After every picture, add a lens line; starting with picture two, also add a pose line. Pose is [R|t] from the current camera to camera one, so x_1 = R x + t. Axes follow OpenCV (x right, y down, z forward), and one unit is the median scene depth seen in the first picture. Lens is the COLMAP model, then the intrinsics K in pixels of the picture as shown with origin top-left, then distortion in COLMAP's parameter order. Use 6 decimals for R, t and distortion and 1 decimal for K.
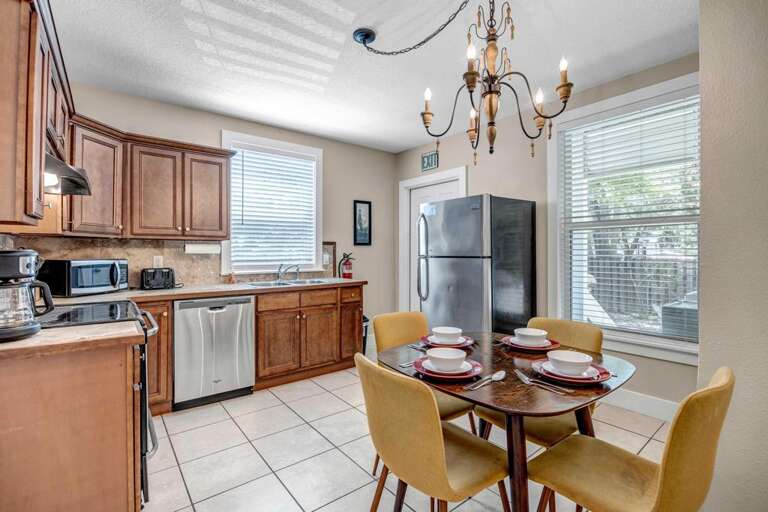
lens RADIAL K [[356.1, 0, 383.8], [0, 356.1, 251.2], [0, 0, 1]] dist [0.001420, 0.000094]
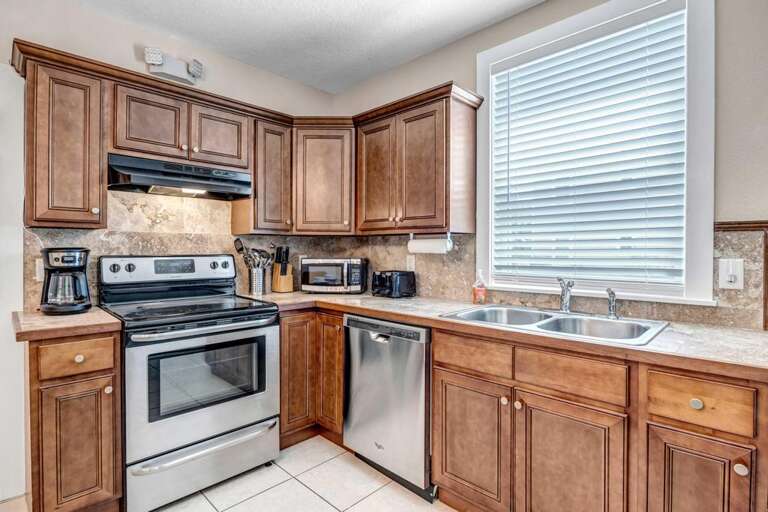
lens RADIAL K [[382.6, 0, 383.6], [0, 382.6, 253.6], [0, 0, 1]] dist [-0.018481, 0.000450]
pose [[0.130119, 0.006740, -0.991475, 0.204397], [-0.003163, 0.999975, 0.006382, 0.003452], [0.991493, 0.002305, 0.130137, 0.813468]]
